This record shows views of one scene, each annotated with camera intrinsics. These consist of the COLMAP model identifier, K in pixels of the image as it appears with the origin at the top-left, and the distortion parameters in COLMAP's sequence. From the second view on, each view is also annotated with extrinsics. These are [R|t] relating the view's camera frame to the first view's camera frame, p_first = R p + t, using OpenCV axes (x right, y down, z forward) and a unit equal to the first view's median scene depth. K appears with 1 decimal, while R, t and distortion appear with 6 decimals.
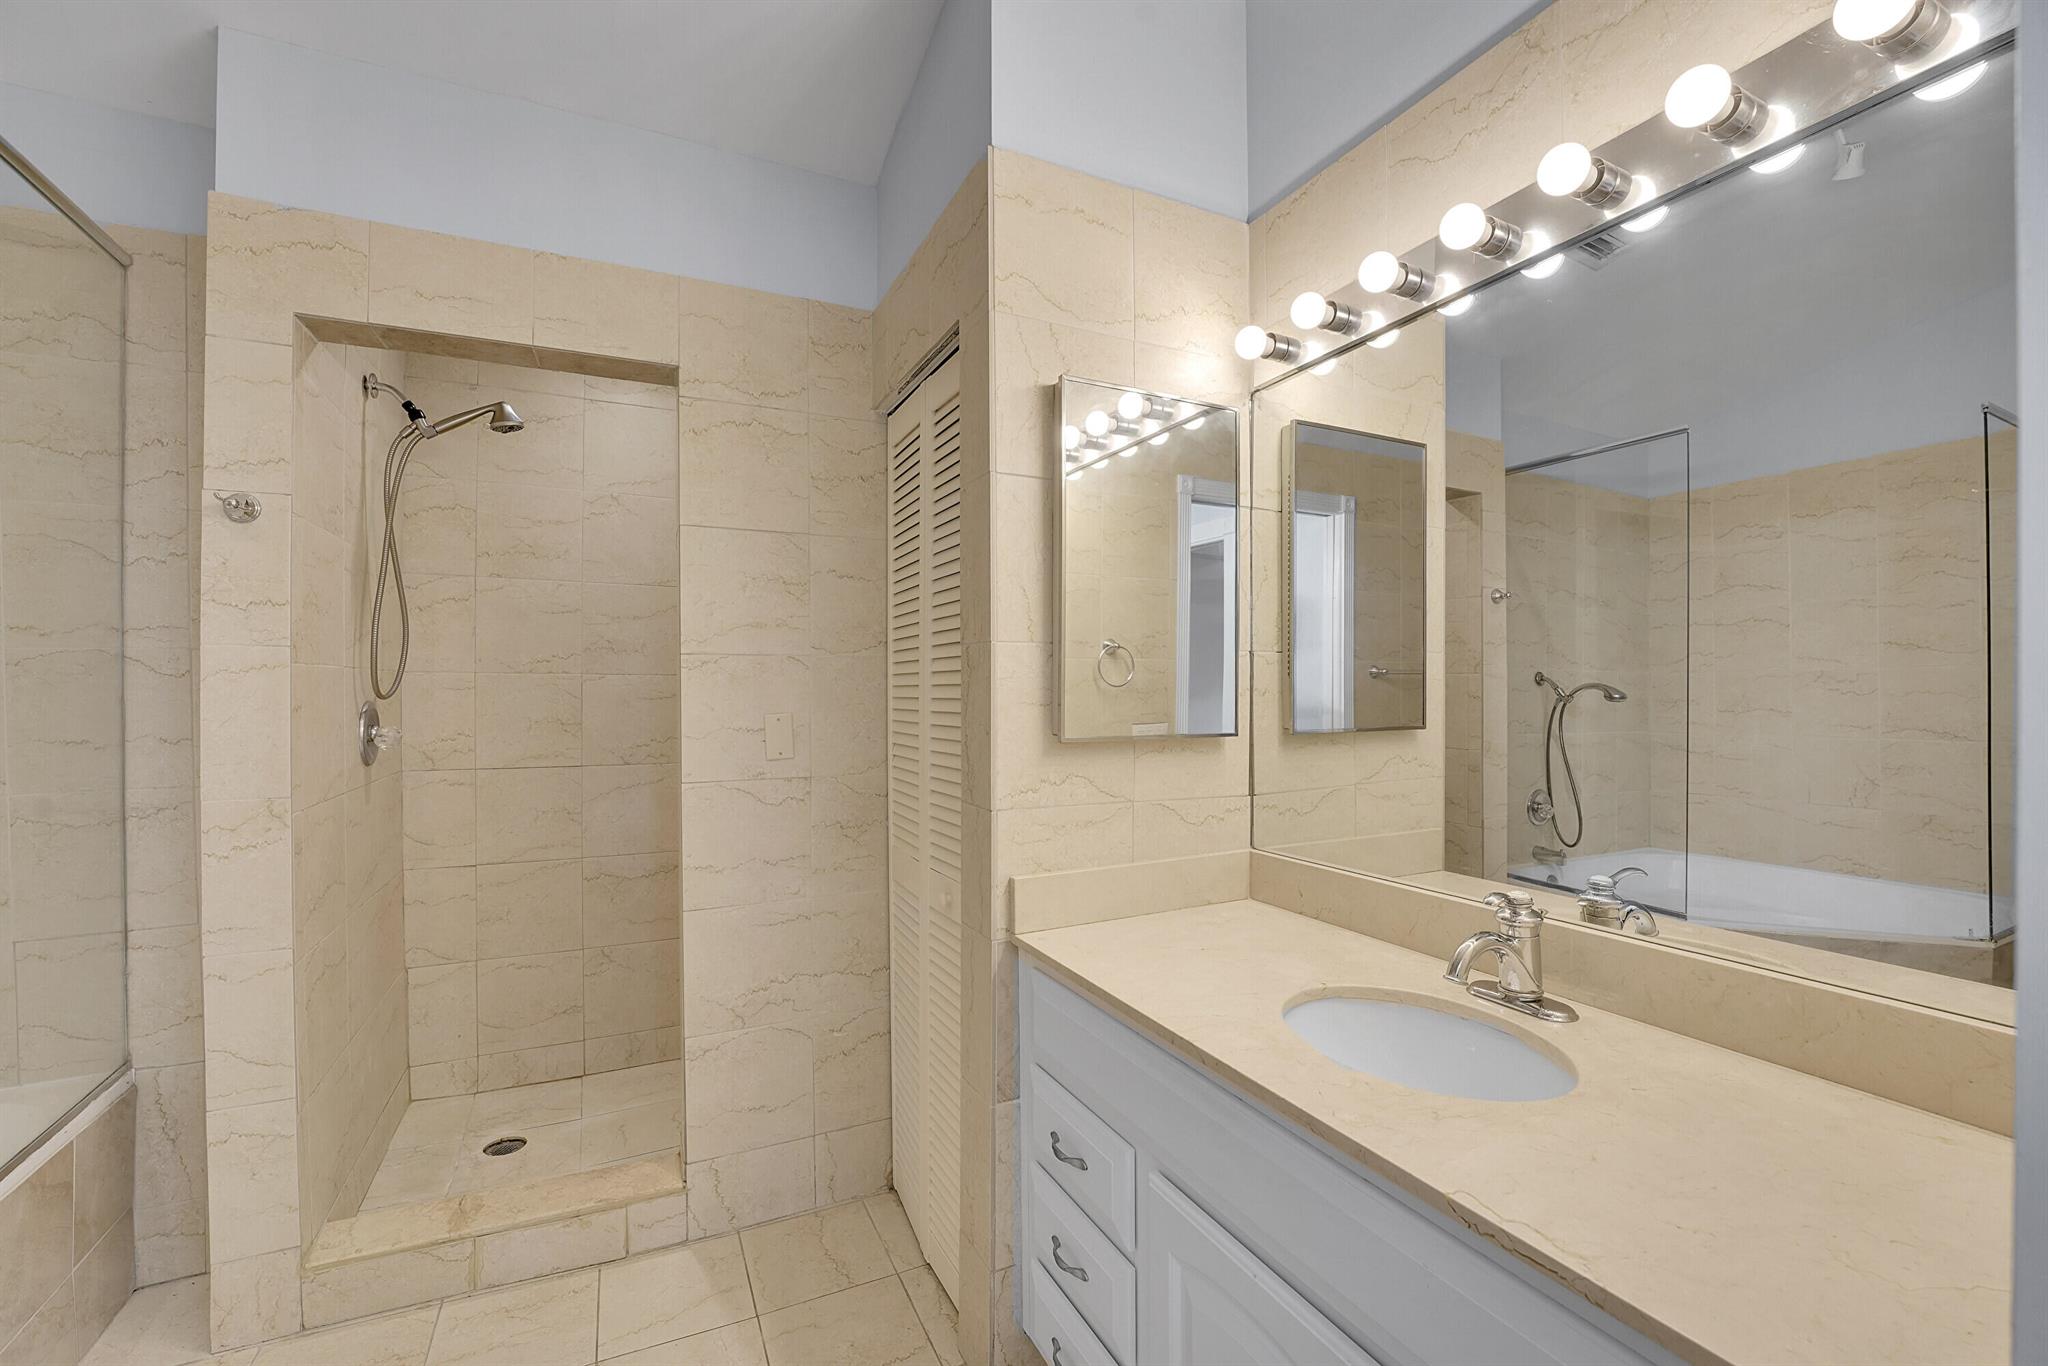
lens RADIAL K [[832.2, 0, 1015.2], [0, 832.2, 693.7], [0, 0, 1]] dist [-0.029202, 0.003829]
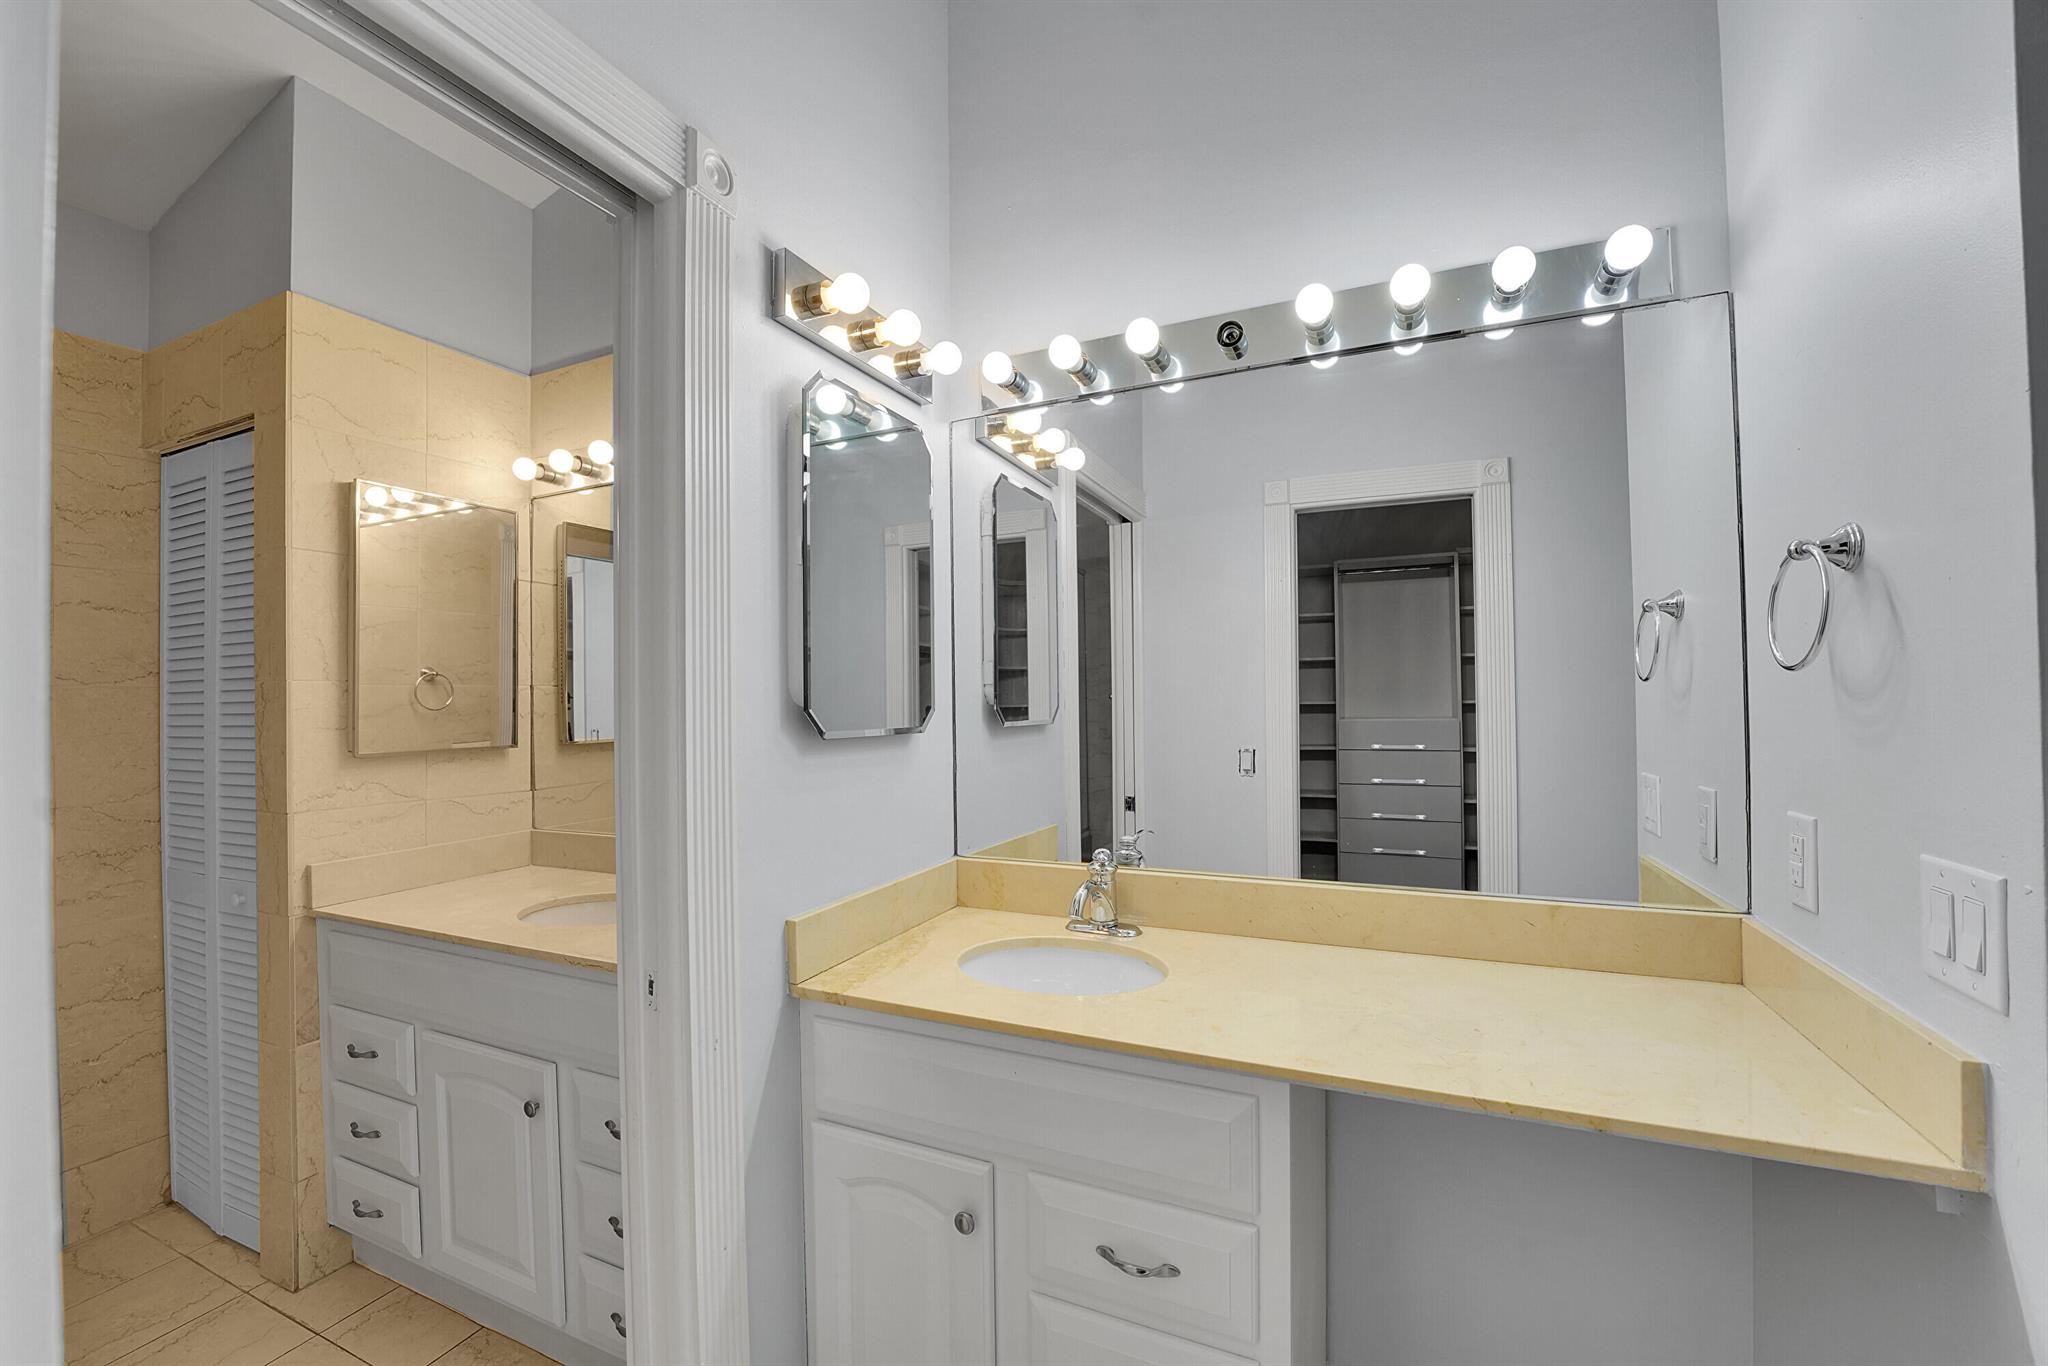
lens RADIAL K [[832.2, 0, 1016.4], [0, 832.2, 692.2], [0, 0, 1]] dist [-0.029202, 0.003829]
pose [[0.768047, -0.002716, 0.640387, 0.024539], [0.014909, 0.999796, -0.013640, -0.008876], [-0.640219, 0.020024, 0.767931, -0.541711]]
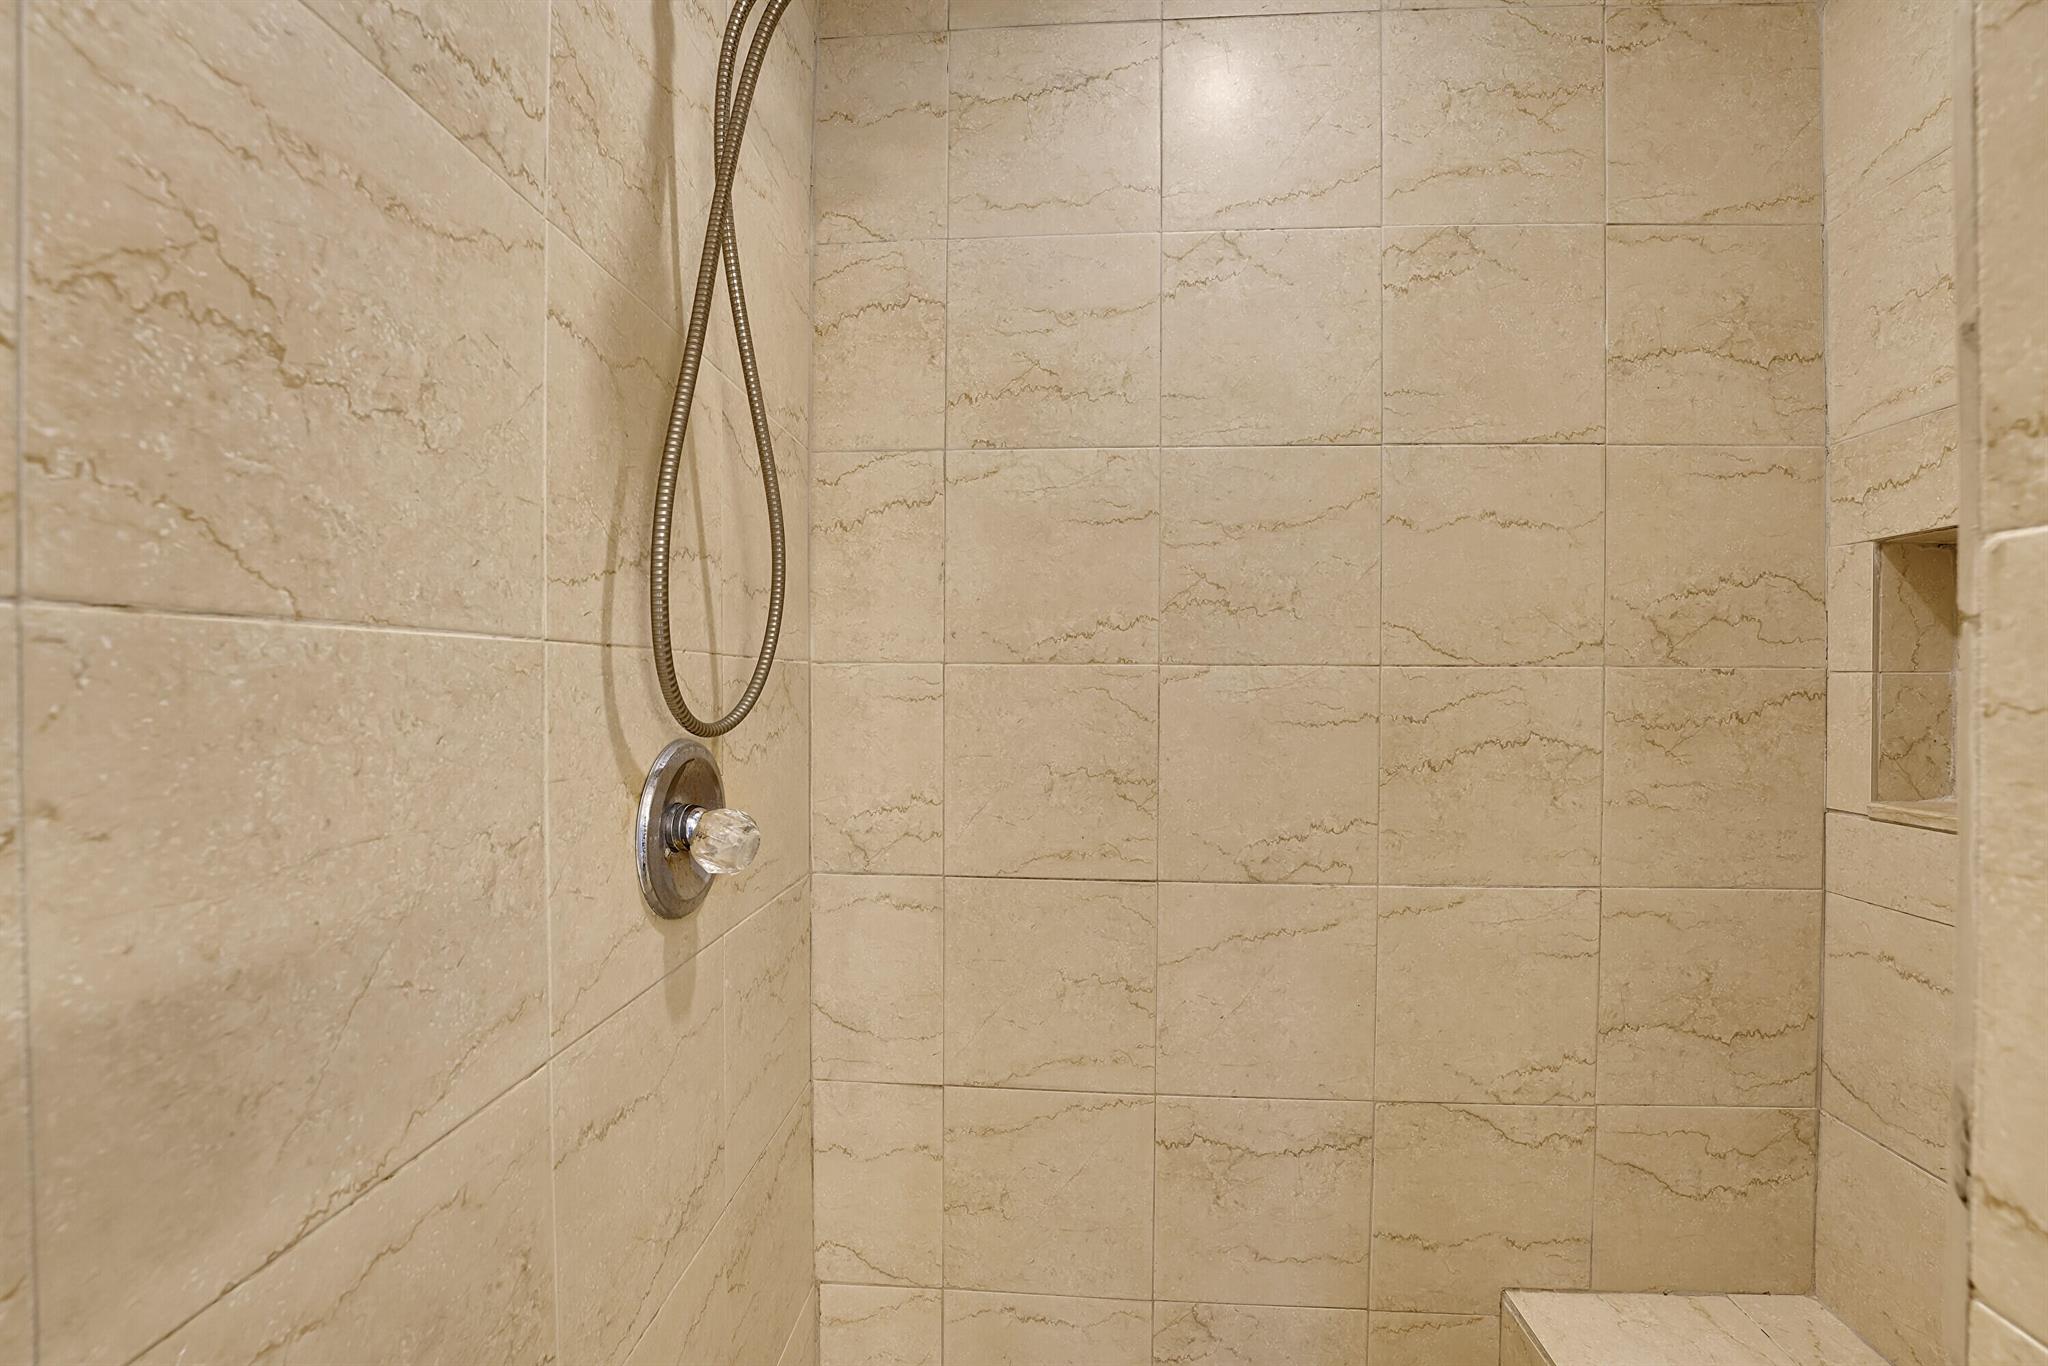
lens RADIAL K [[832.2, 0, 1018.3], [0, 832.2, 692.8], [0, 0, 1]] dist [-0.029202, 0.003829]
pose [[0.871268, 0.003213, -0.490798, -0.570124], [-0.003800, 0.999993, -0.000200, -0.013652], [0.490793, 0.002040, 0.871274, 0.893896]]
